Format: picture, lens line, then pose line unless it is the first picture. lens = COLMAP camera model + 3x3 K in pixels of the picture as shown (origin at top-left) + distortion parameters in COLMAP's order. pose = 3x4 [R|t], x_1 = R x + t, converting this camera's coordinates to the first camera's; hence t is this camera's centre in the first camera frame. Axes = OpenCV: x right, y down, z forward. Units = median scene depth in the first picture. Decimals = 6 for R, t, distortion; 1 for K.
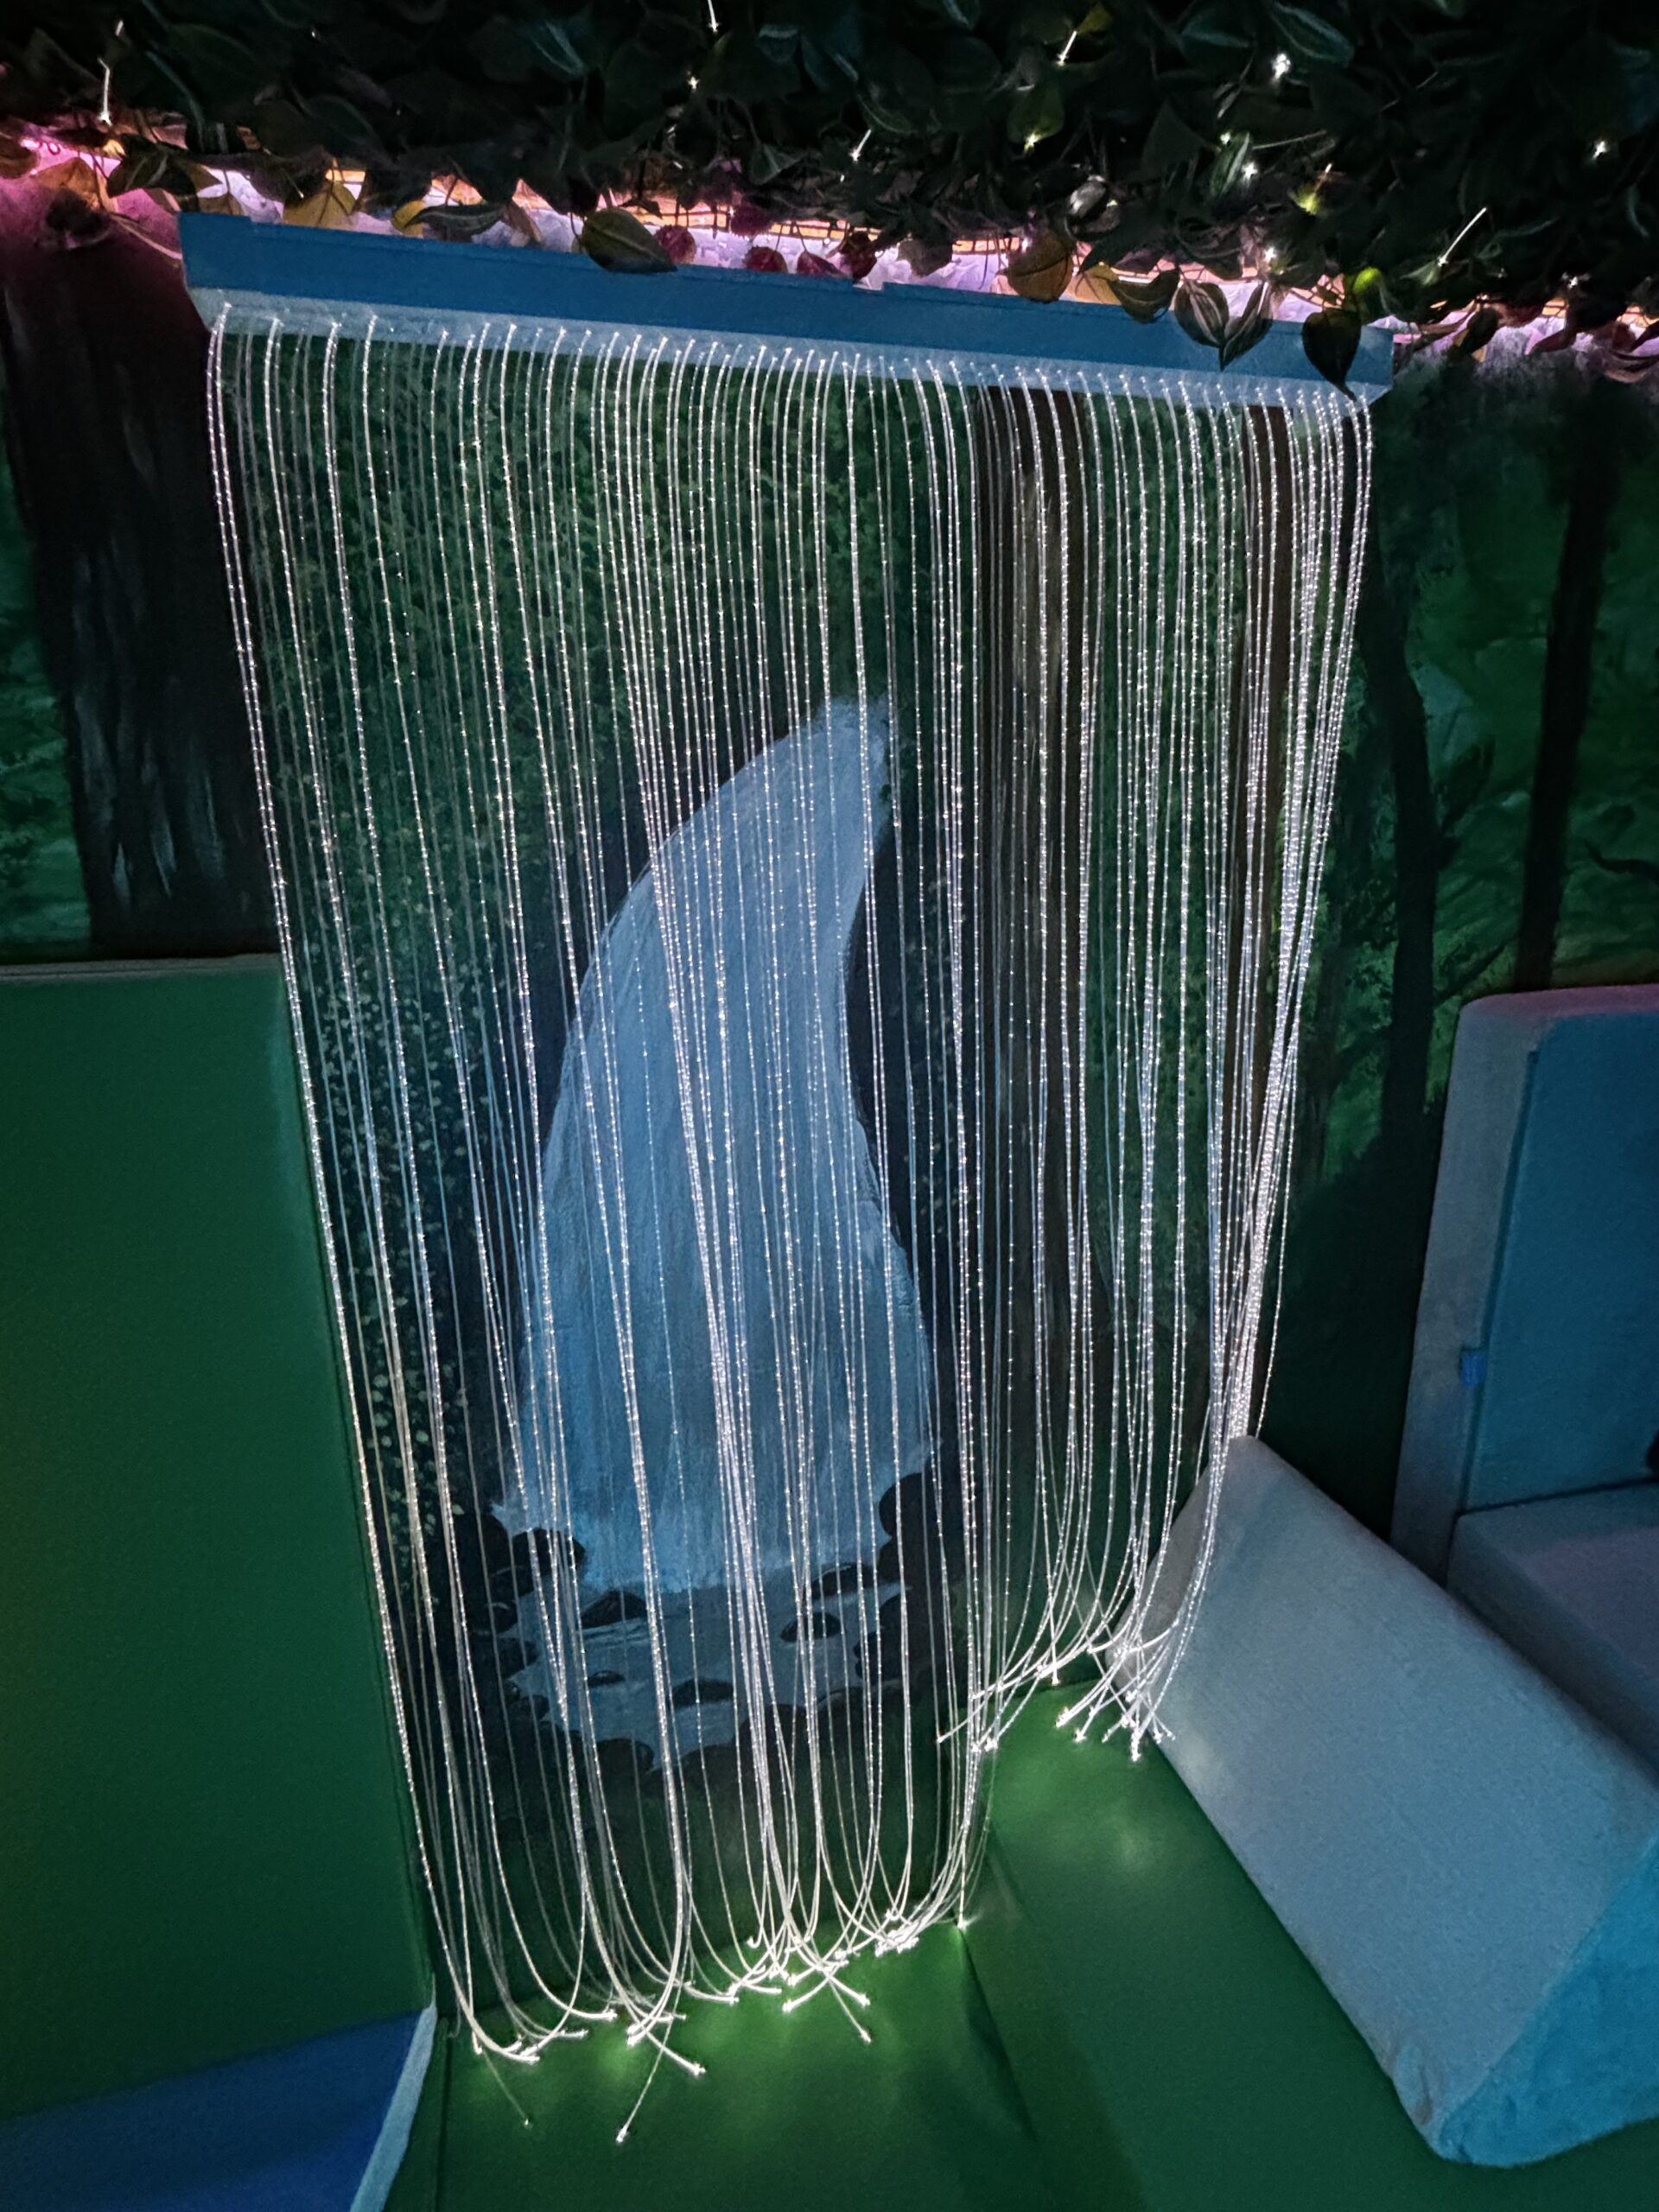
lens RADIAL K [[1106.9, 0, 839.5], [0, 1106.9, 1116.7], [0, 0, 1]] dist [-0.009124, 0.006833]
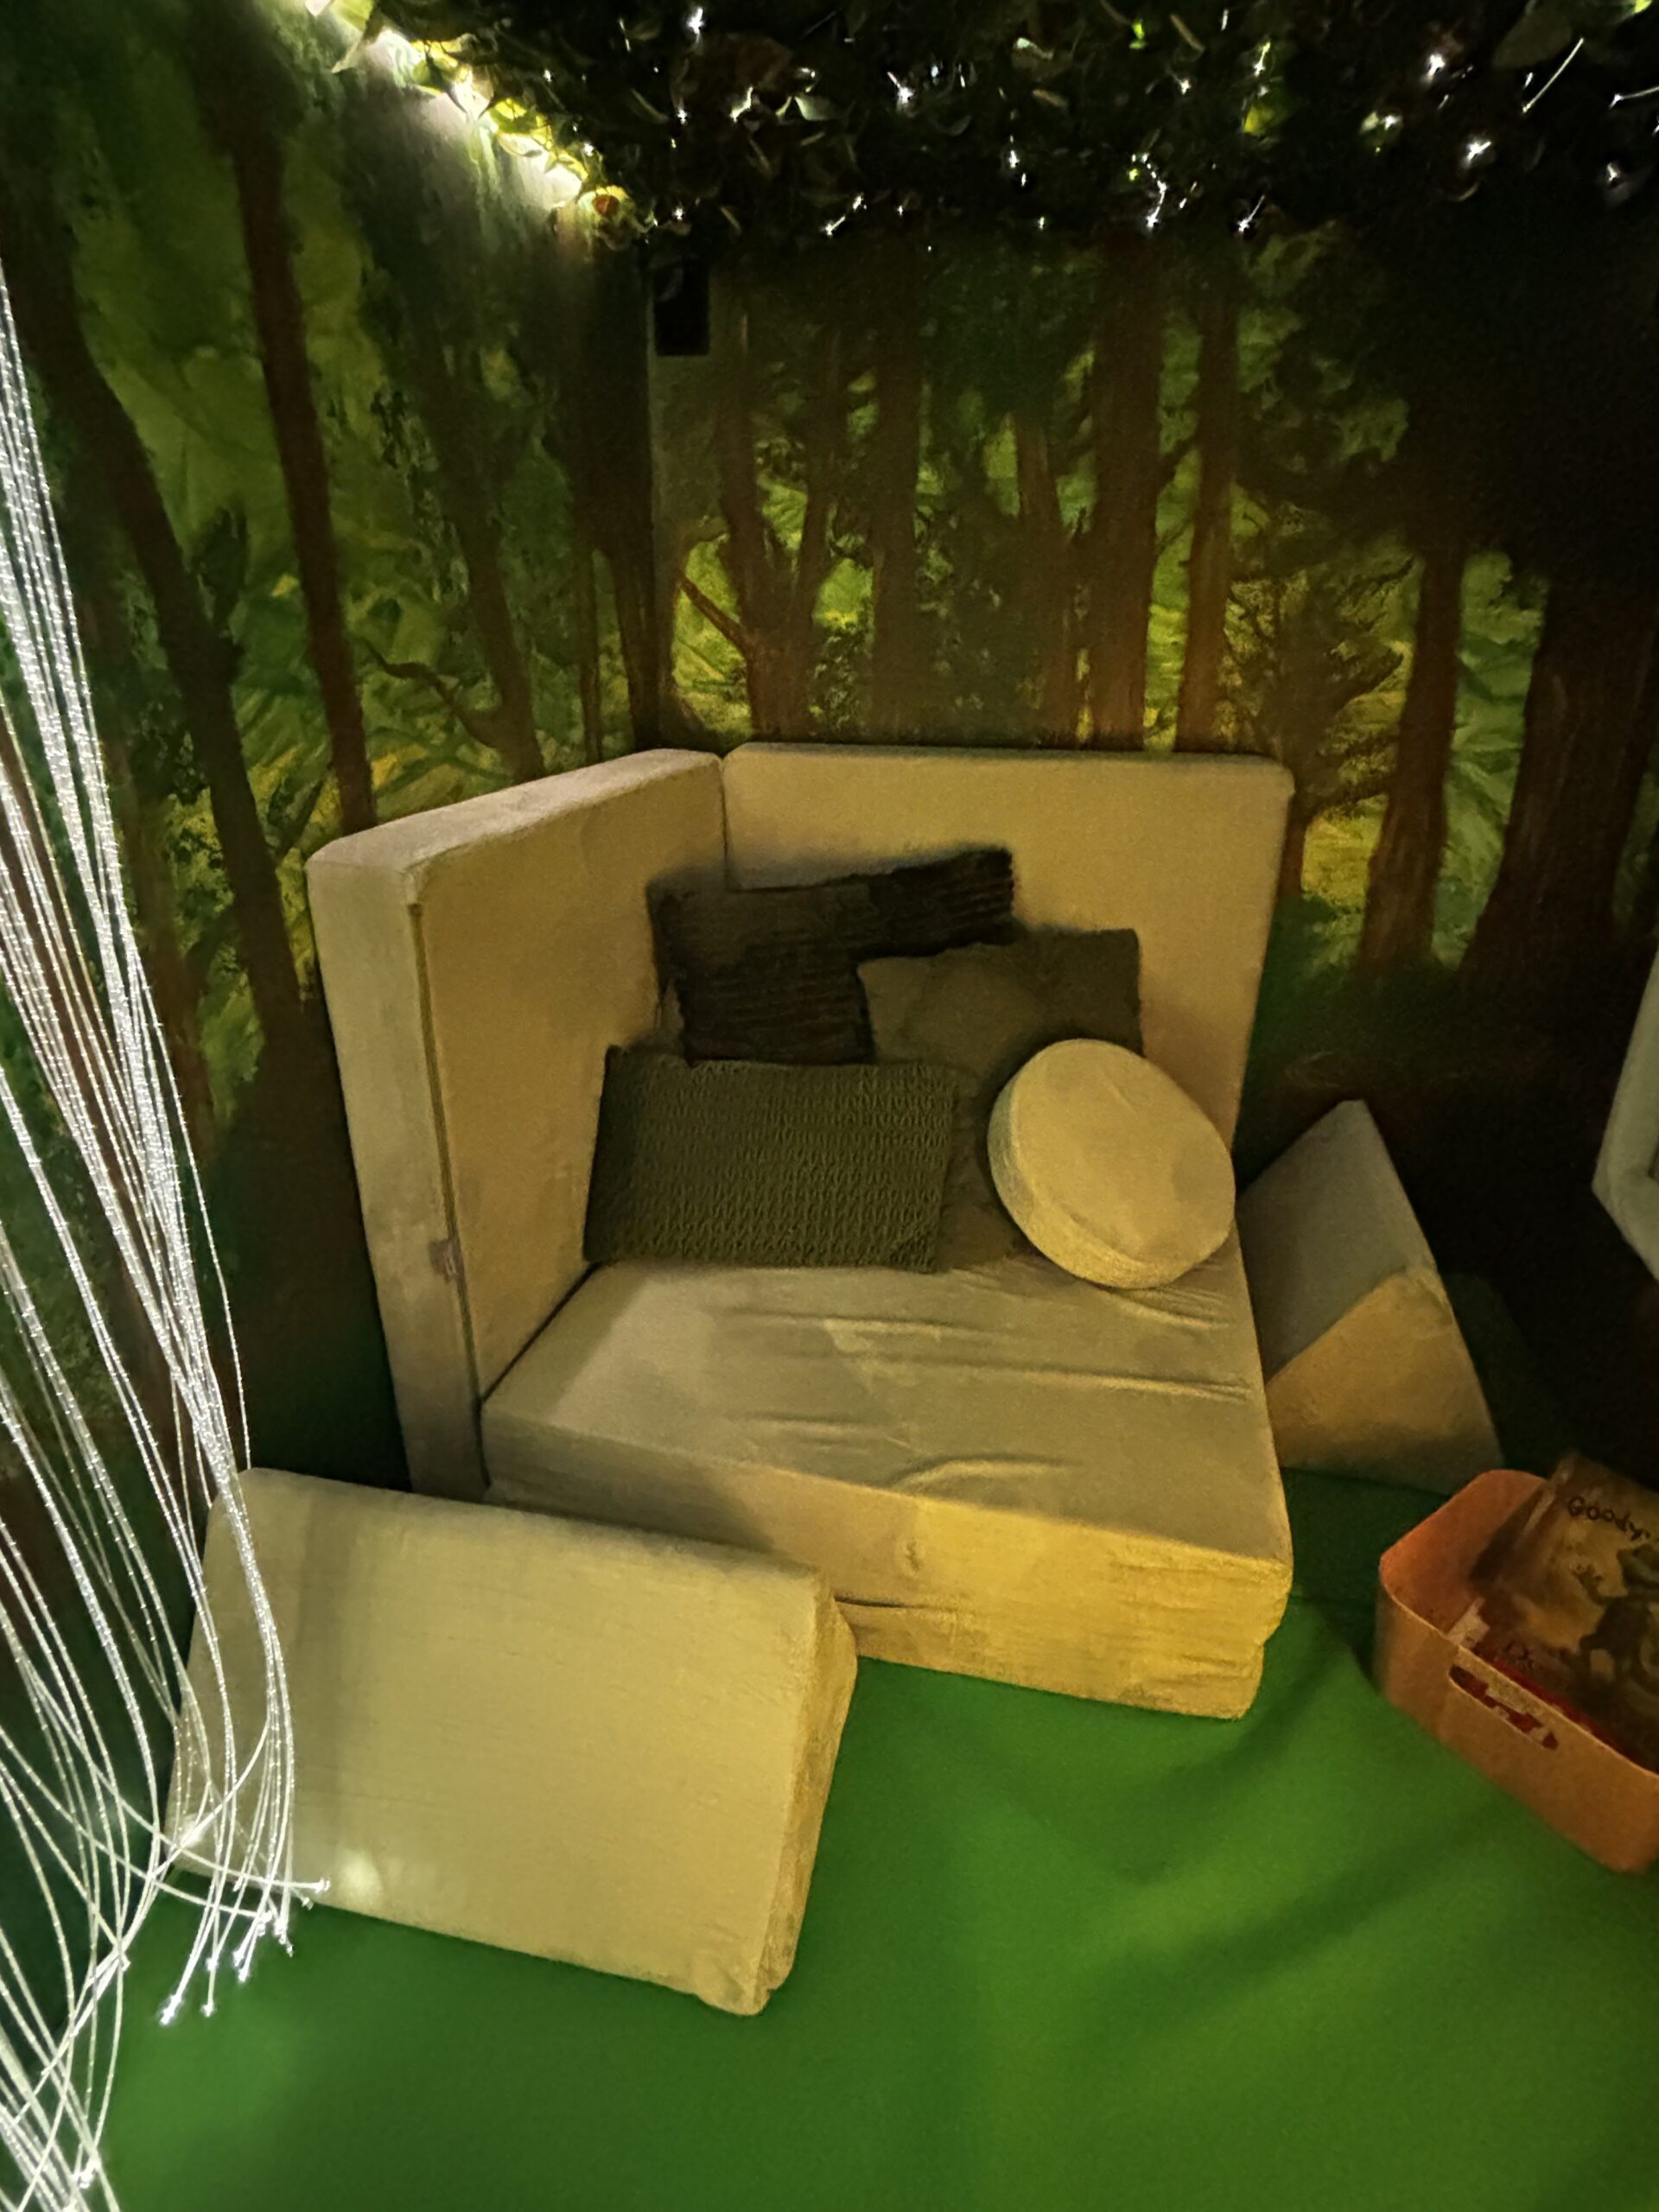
lens RADIAL K [[1106.9, 0, 819.1], [0, 1106.9, 1099.4], [0, 0, 1]] dist [-0.009124, 0.006833]
pose [[0.448032, -0.343628, 0.825340, 0.014196], [0.200964, 0.938265, 0.281552, -0.090115], [-0.871138, 0.039719, 0.489430, 0.300997]]
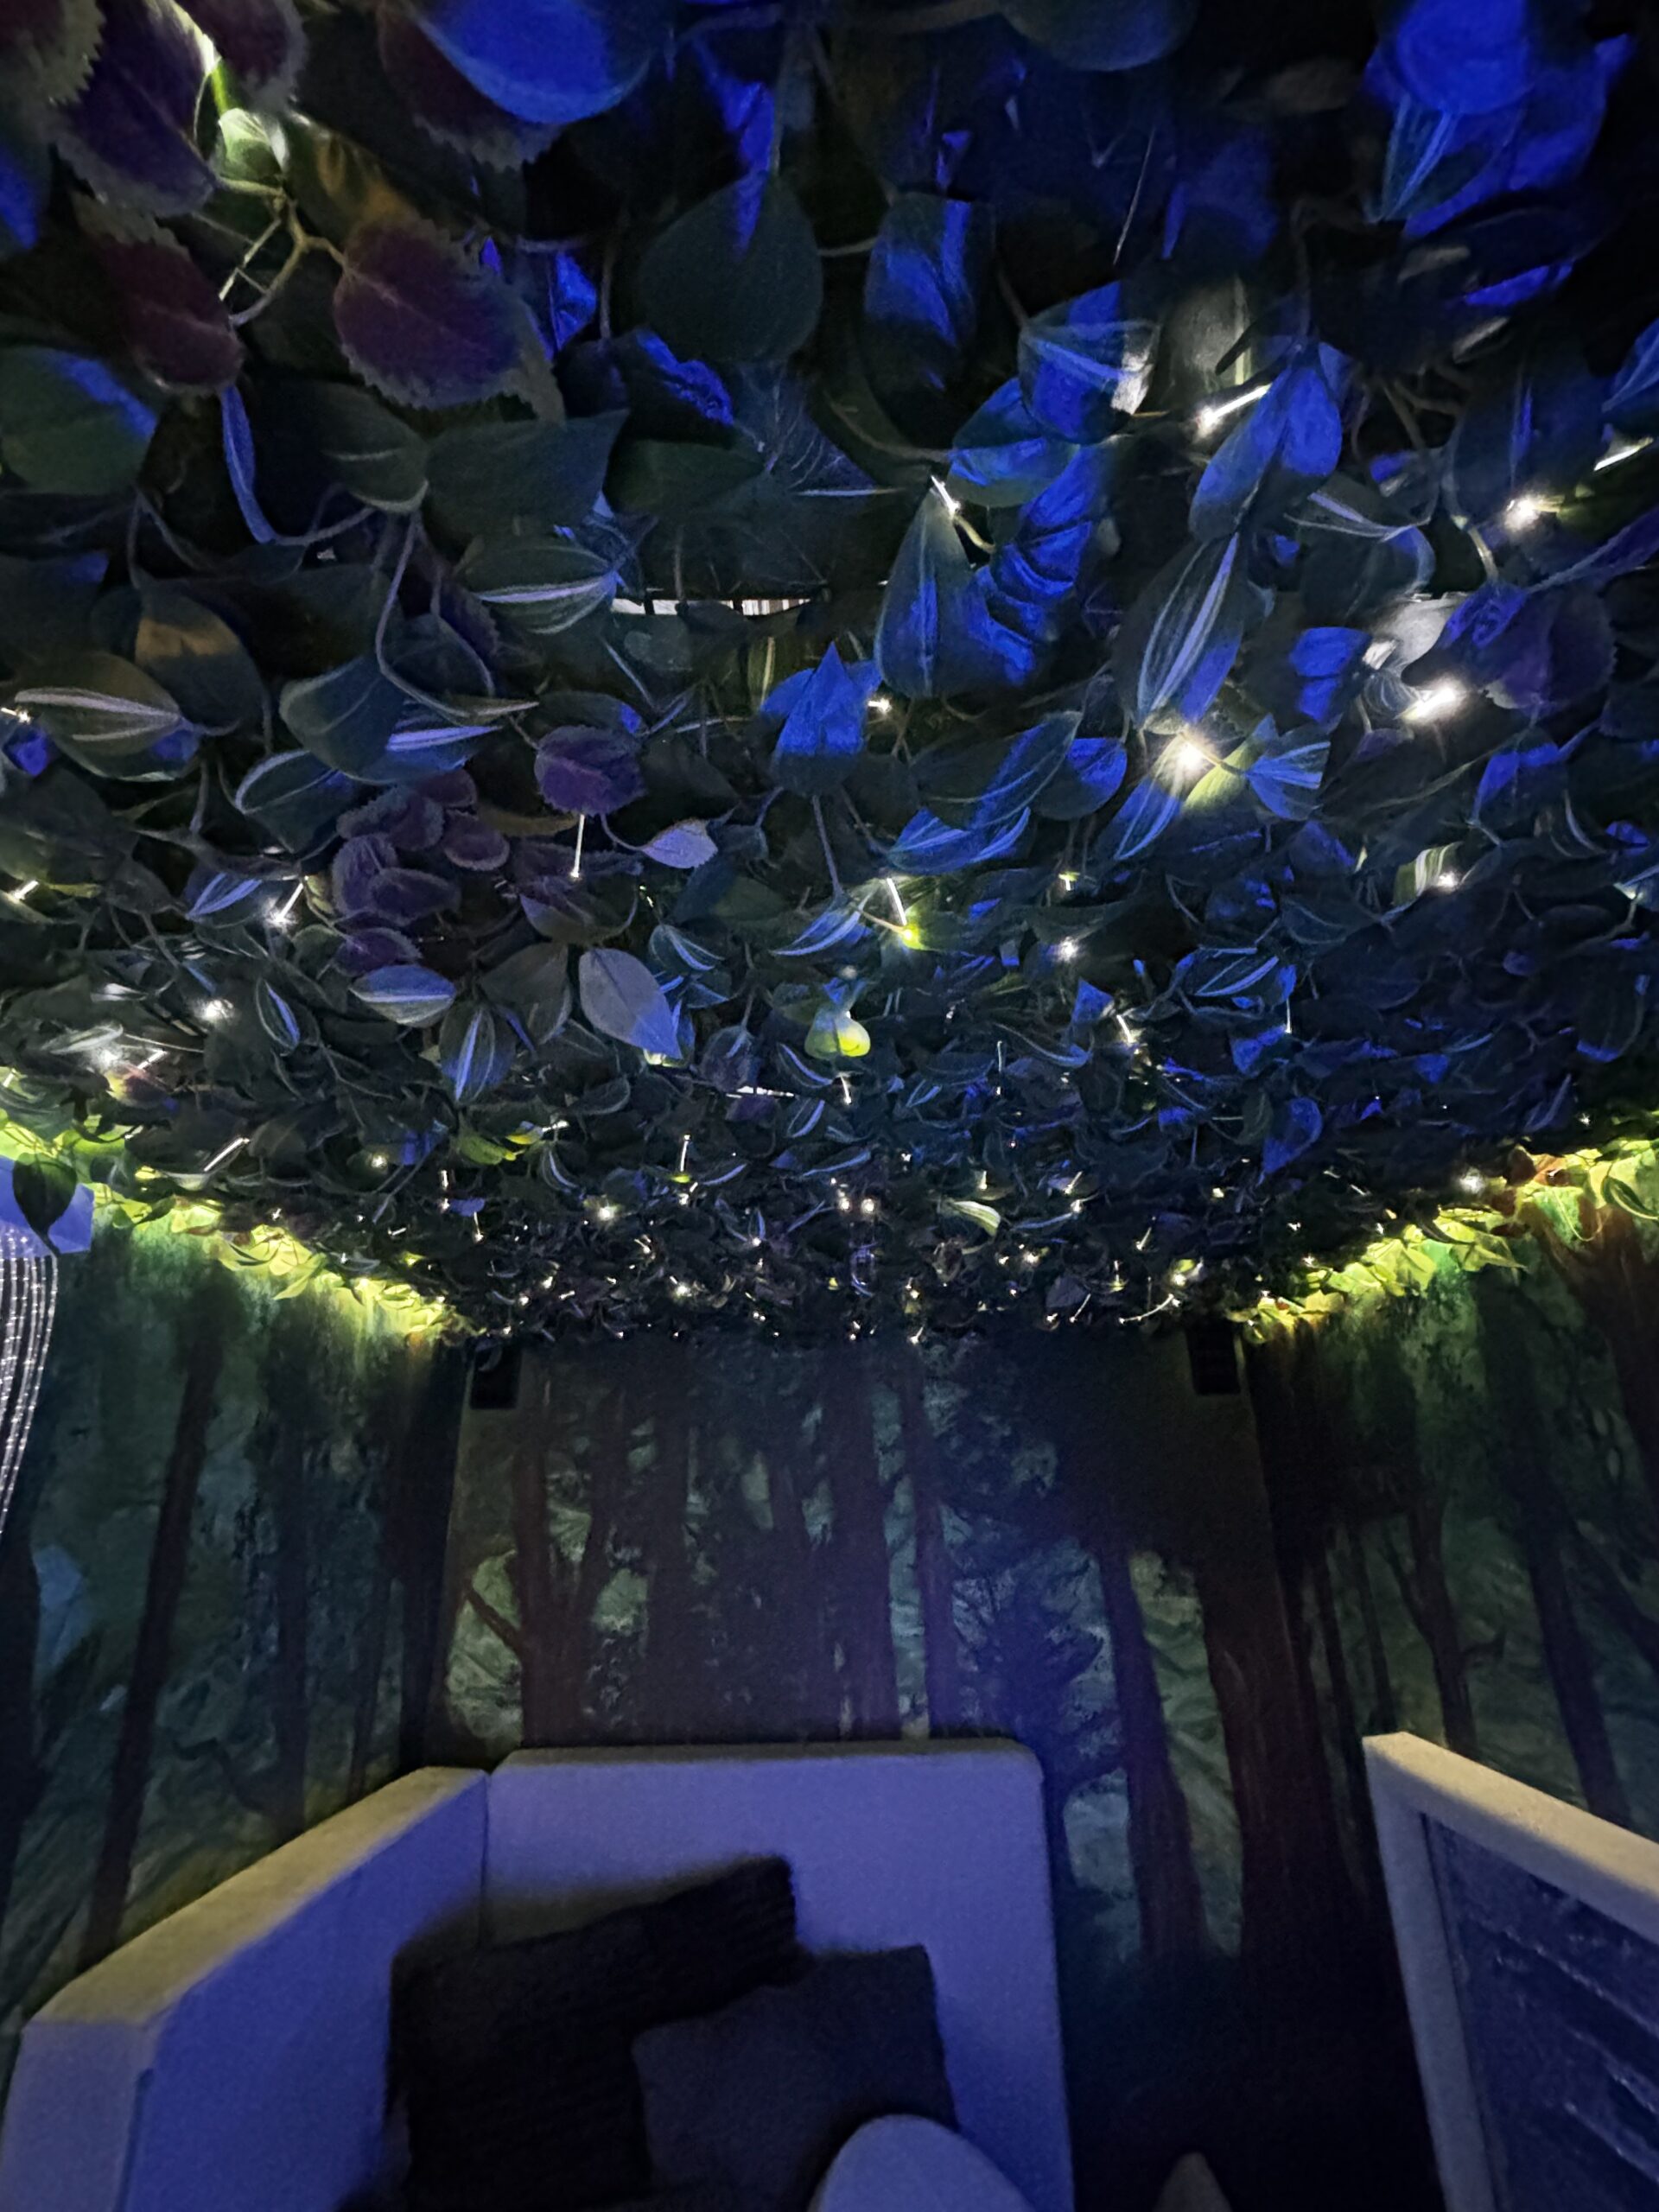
lens RADIAL K [[1106.9, 0, 831.2], [0, 1106.9, 1102.9], [0, 0, 1]] dist [-0.009124, 0.006833]
pose [[0.237035, 0.337761, 0.910896, -0.161901], [0.243396, 0.887068, -0.392262, -0.223298], [-0.940517, 0.314689, 0.128056, 0.242477]]
